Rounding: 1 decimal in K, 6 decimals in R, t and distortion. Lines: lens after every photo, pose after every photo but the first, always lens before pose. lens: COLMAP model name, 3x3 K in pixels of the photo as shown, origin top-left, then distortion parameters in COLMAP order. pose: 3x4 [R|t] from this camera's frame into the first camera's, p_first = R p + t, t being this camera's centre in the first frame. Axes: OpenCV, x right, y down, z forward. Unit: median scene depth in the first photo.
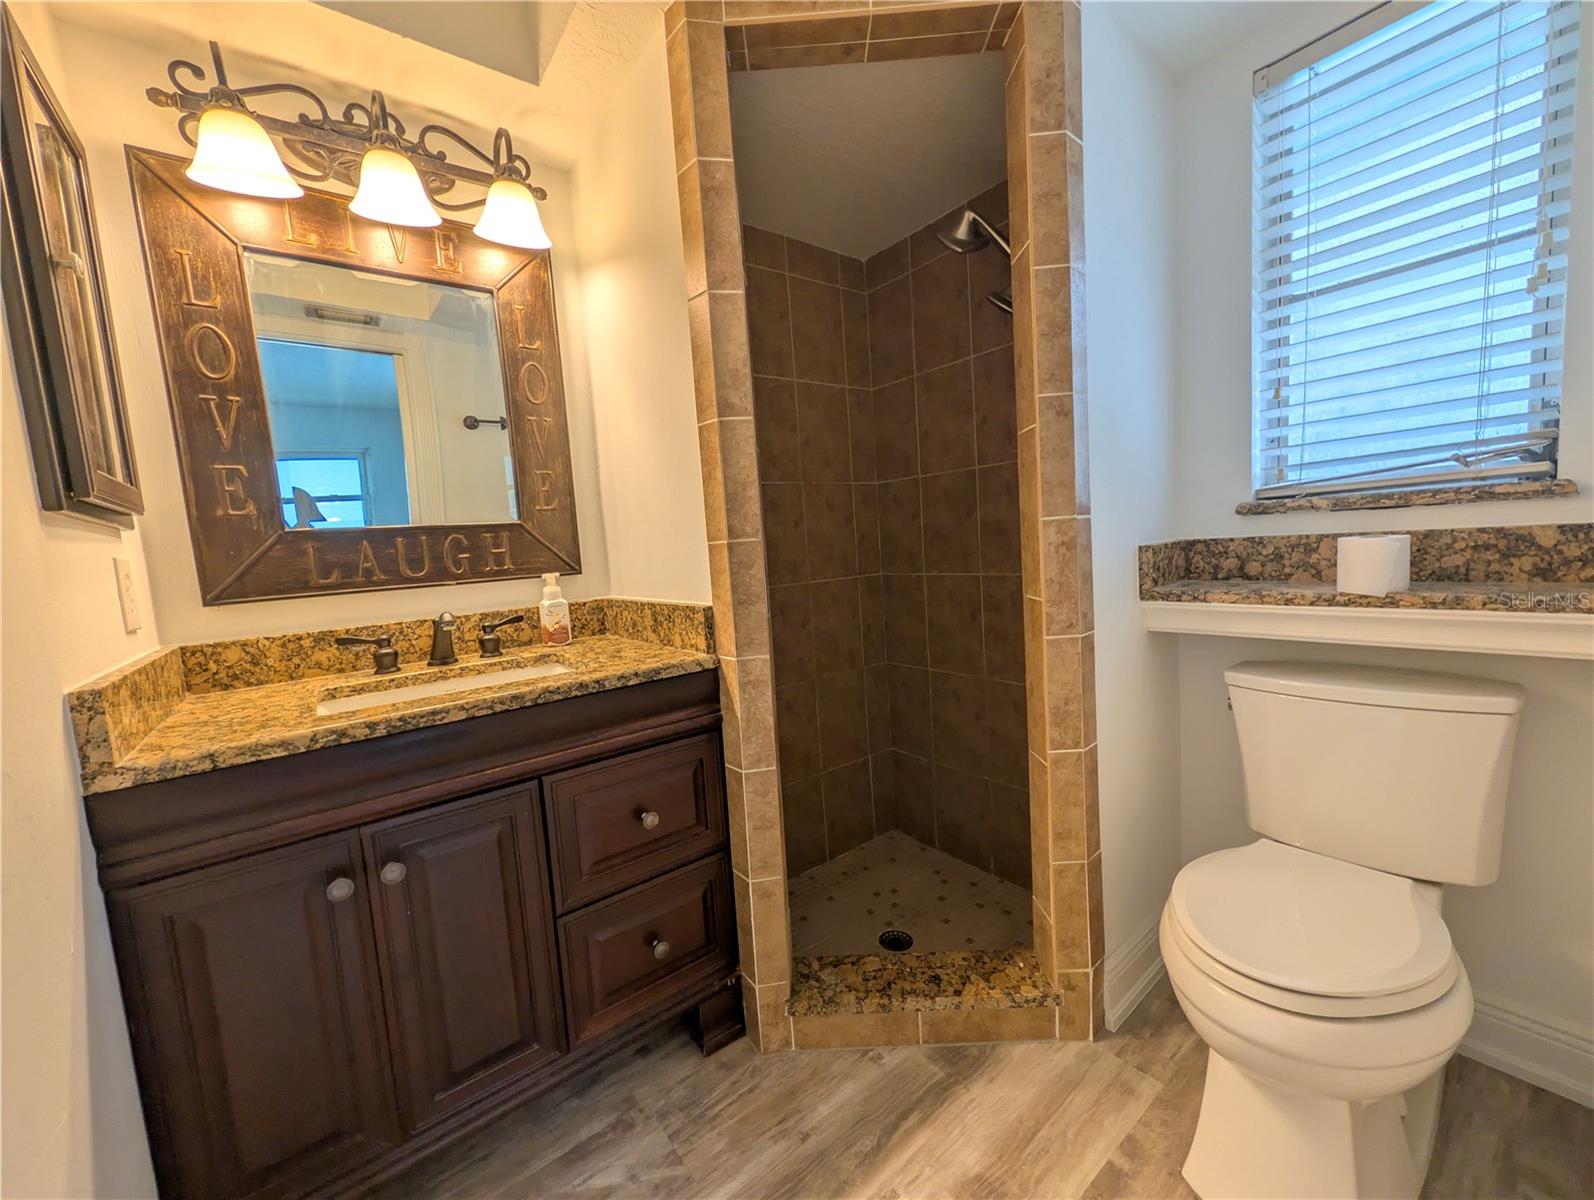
lens RADIAL K [[616.8, 0, 797.2], [0, 616.8, 601.9], [0, 0, 1]] dist [0.000171, 0.000573]
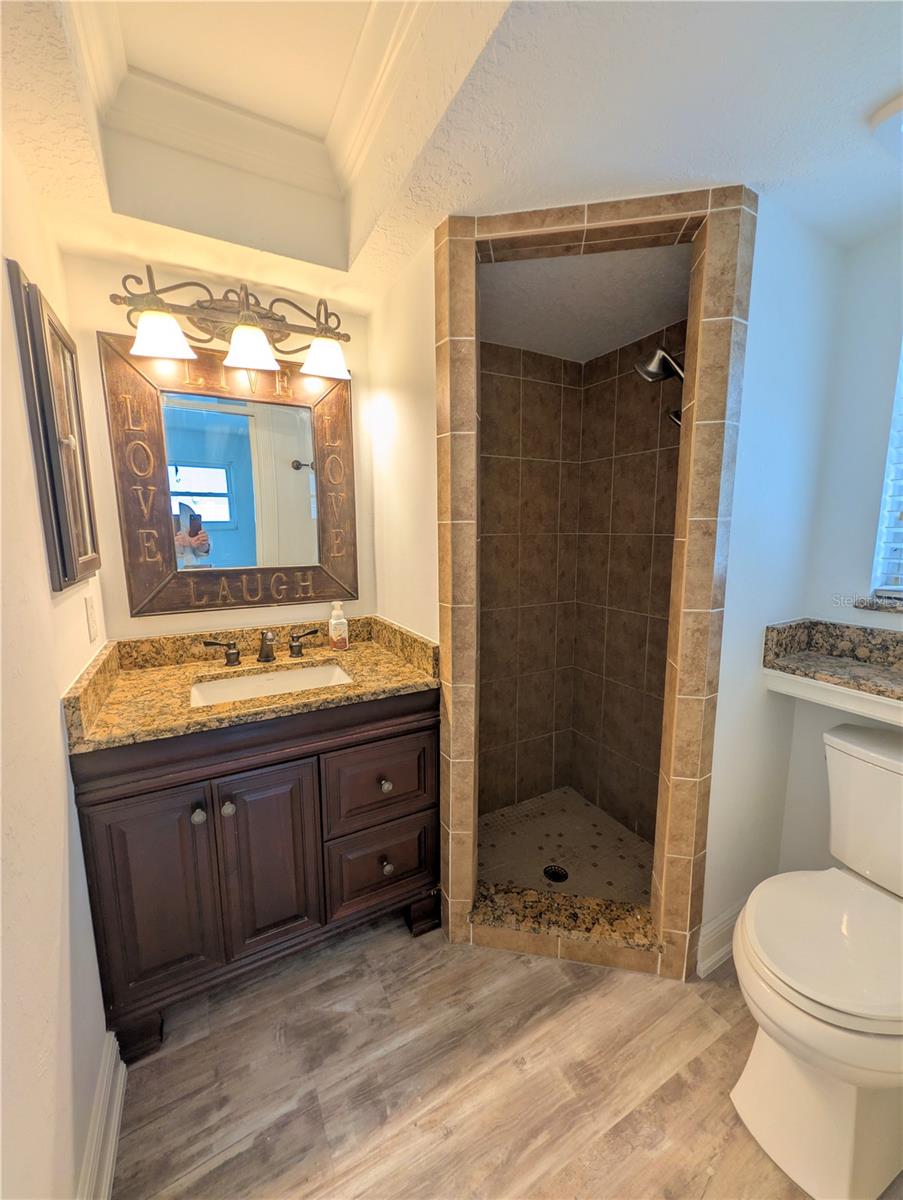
lens RADIAL K [[464.3, 0, 454.3], [0, 464.3, 598.8], [0, 0, 1]] dist [0.000171, 0.000573]
pose [[0.985171, 0.084969, -0.149060, 0.053585], [-0.076157, 0.995048, 0.063869, -0.182191], [0.153749, -0.051570, 0.986763, -0.070714]]
